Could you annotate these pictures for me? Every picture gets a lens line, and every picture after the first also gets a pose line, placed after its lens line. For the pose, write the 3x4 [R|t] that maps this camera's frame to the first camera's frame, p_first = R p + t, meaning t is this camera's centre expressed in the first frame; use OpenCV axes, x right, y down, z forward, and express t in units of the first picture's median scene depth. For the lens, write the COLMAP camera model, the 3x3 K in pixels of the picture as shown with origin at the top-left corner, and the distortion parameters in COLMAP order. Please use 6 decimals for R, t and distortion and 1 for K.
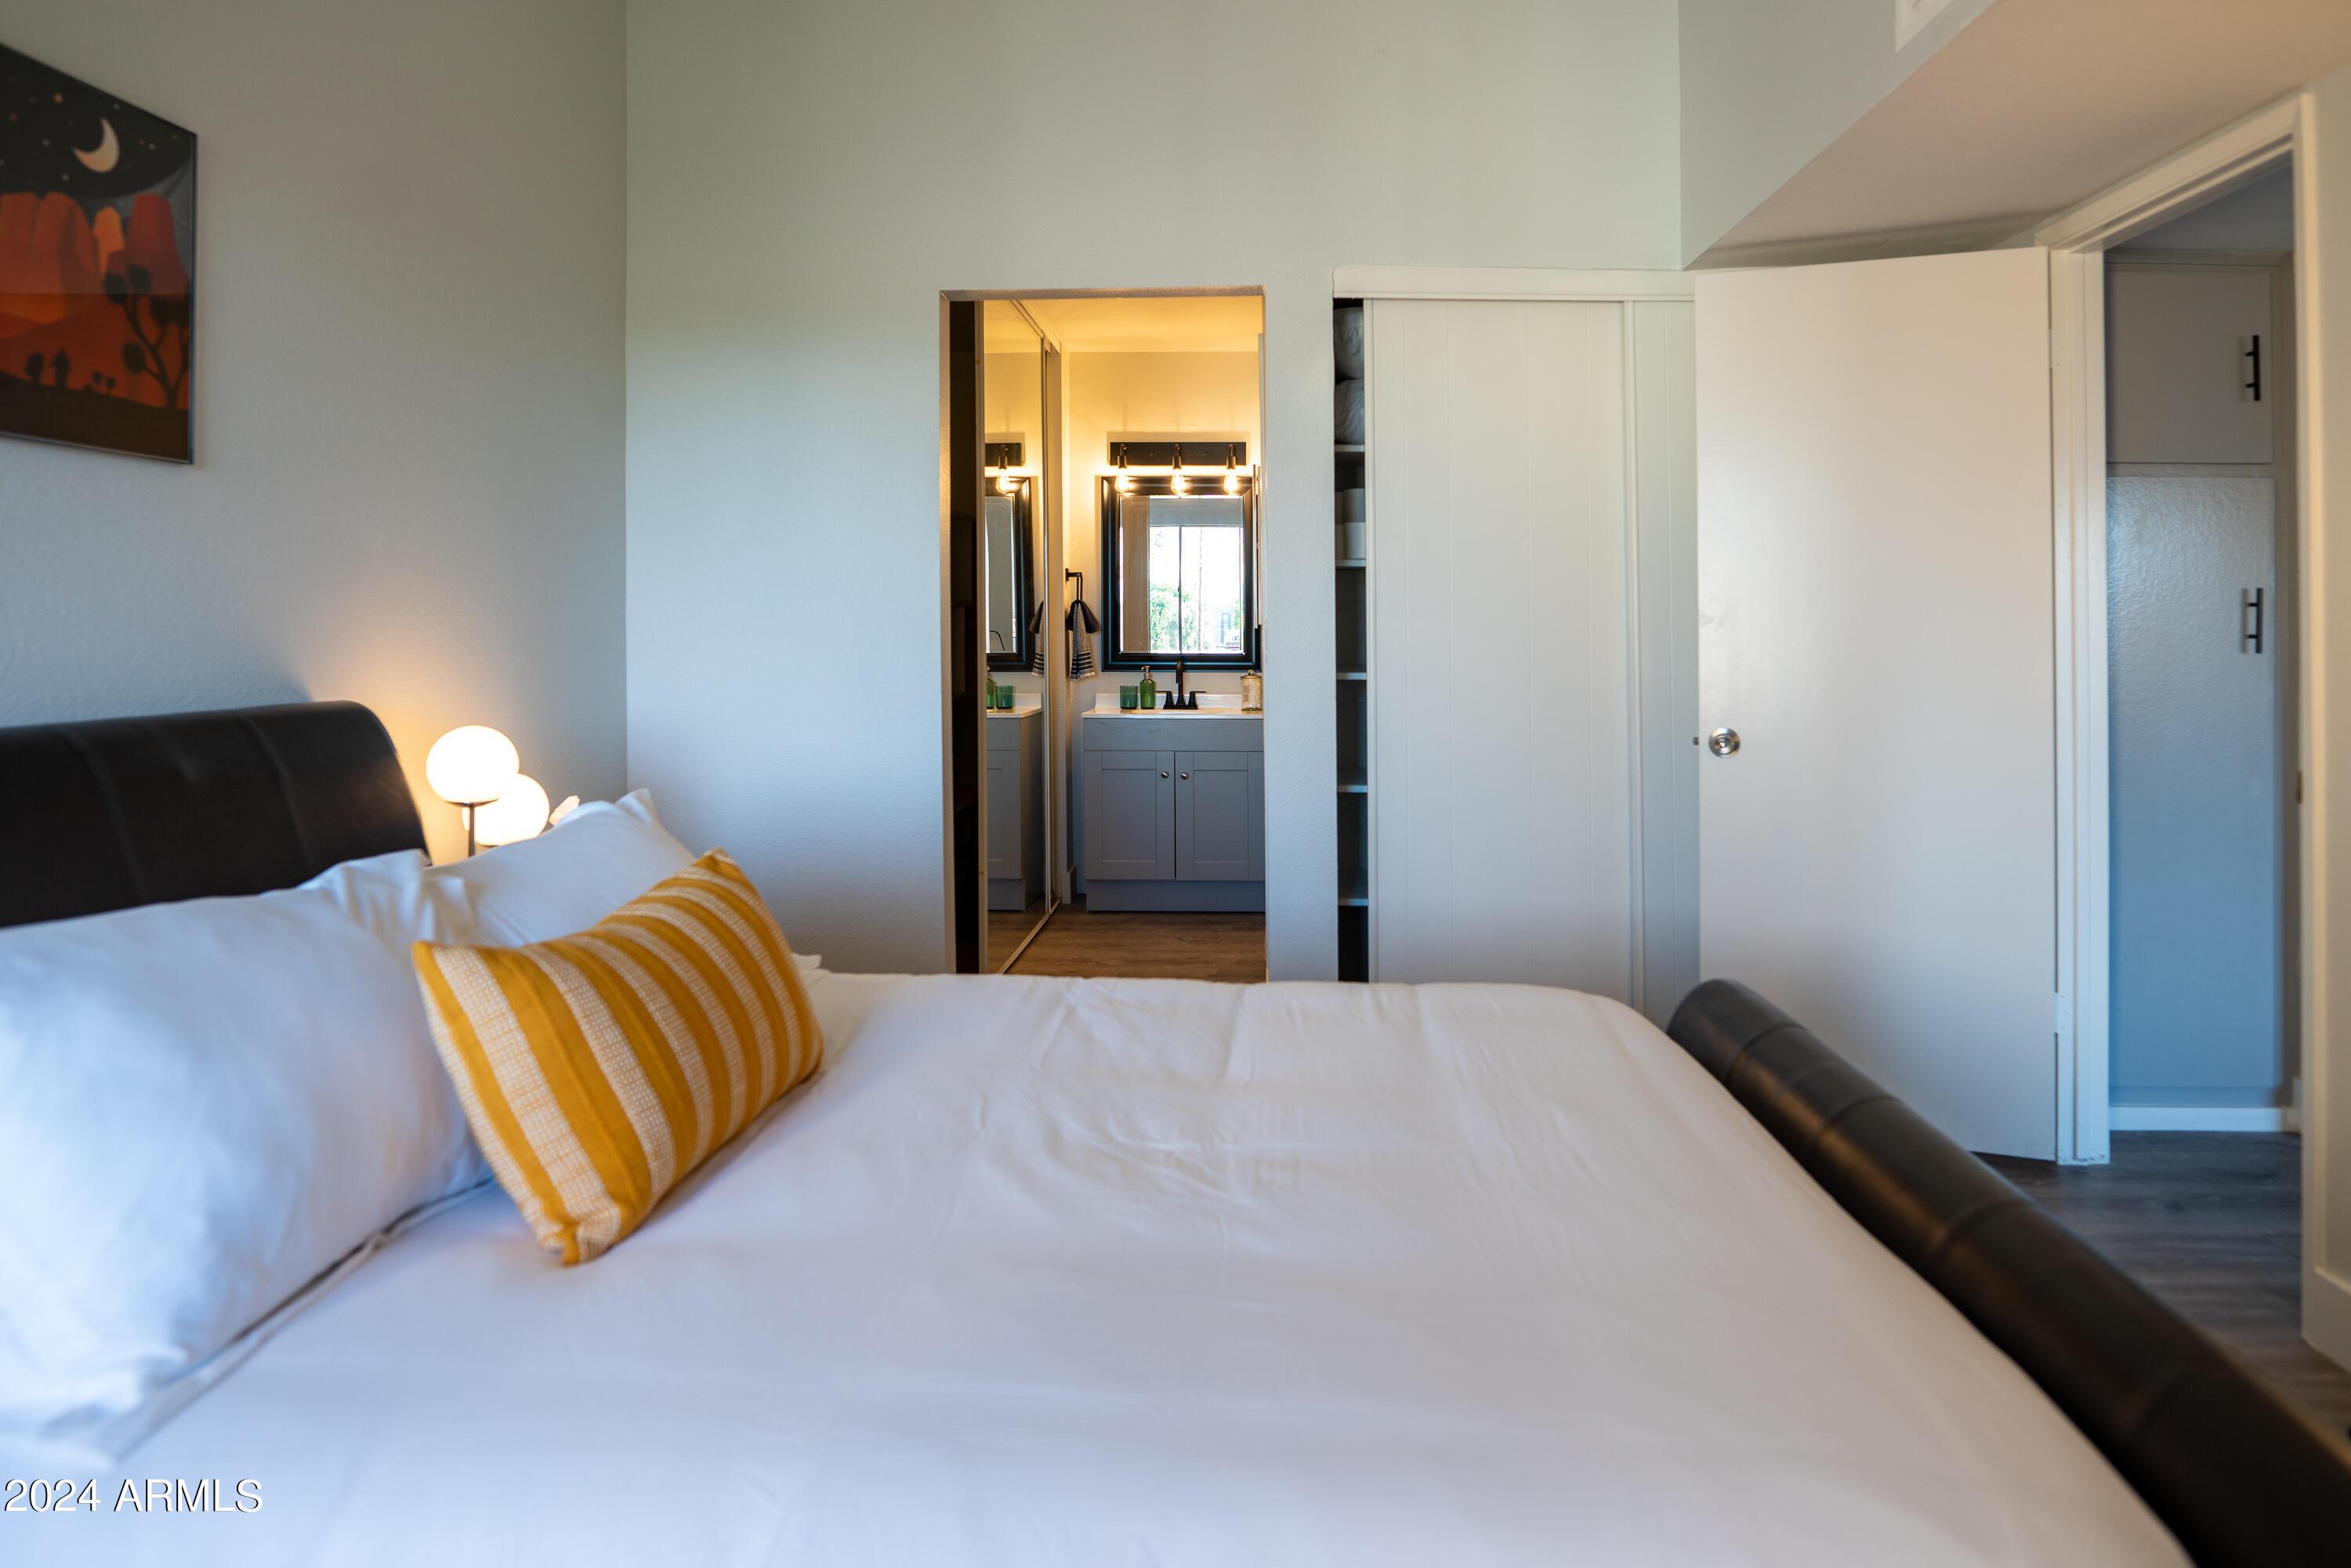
lens RADIAL K [[1414.8, 0, 1218.4], [0, 1414.8, 714.8], [0, 0, 1]] dist [-0.016568, -0.001912]
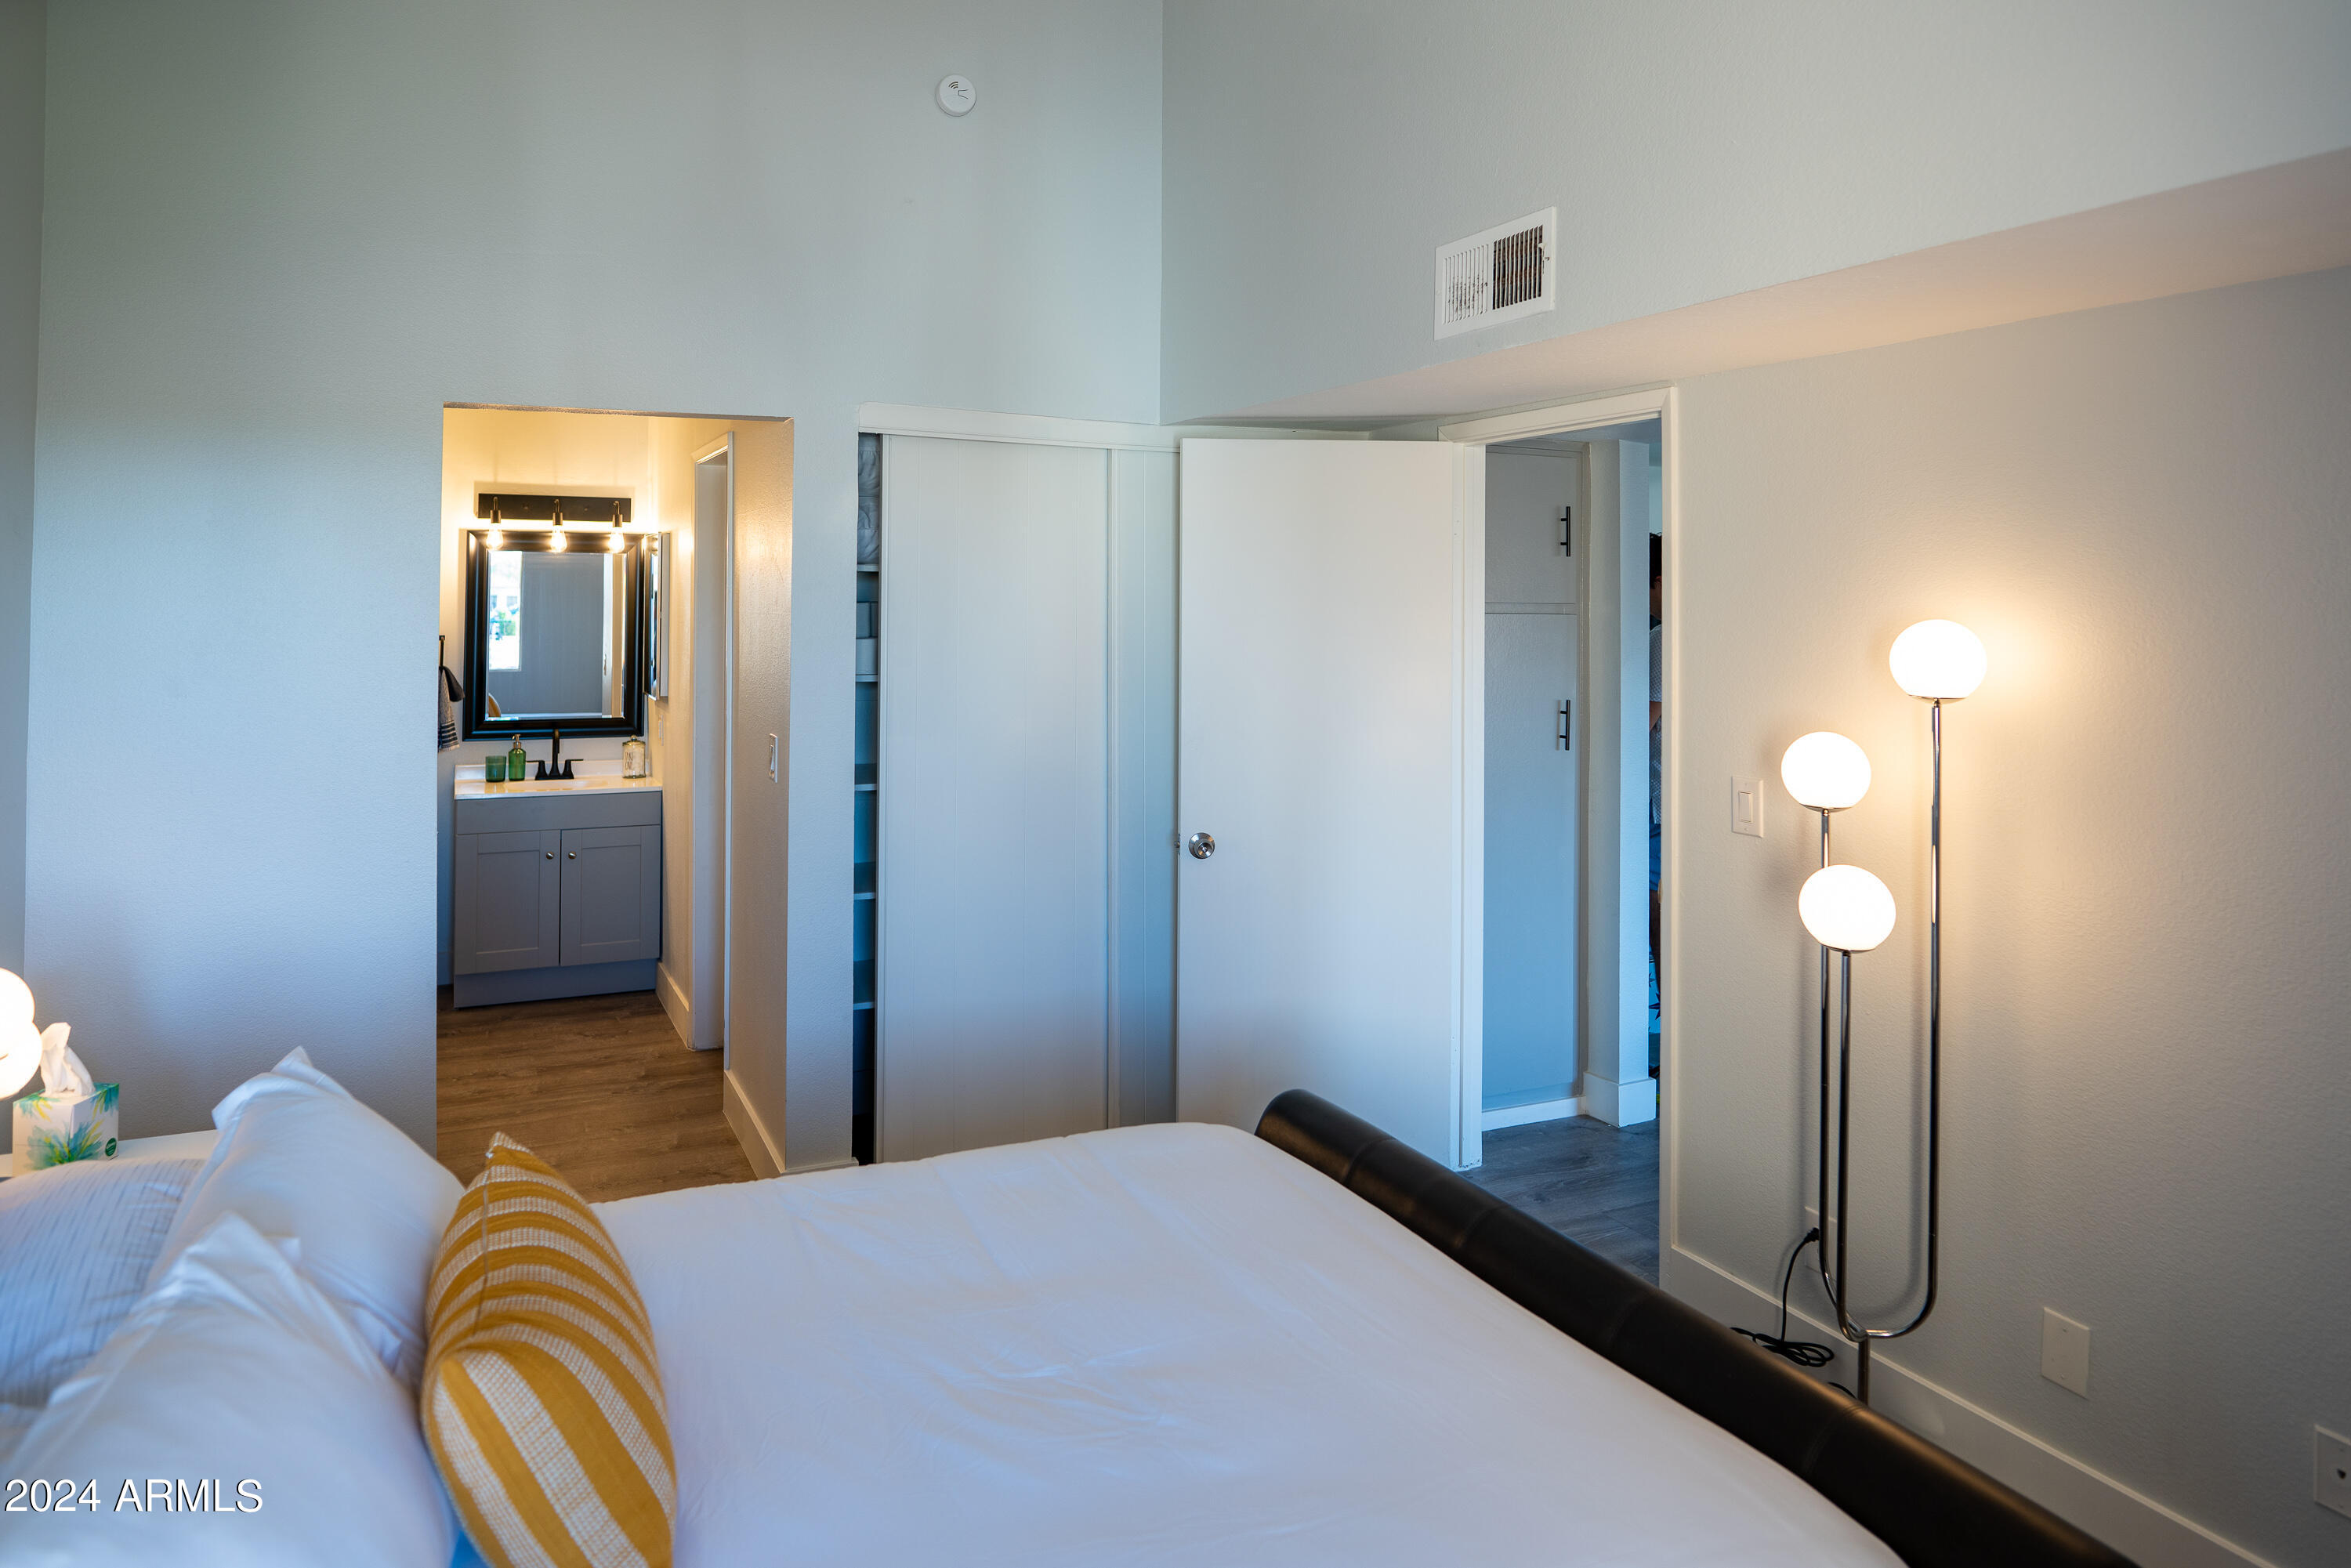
lens RADIAL K [[1489.3, 0, 1027.1], [0, 1489.3, 666.0], [0, 0, 1]] dist [-0.021657, -0.001041]
pose [[0.907761, -0.015379, 0.419205, -0.158212], [0.017654, 0.999843, -0.001549, -0.073728], [-0.419115, 0.008807, 0.907890, -0.014724]]
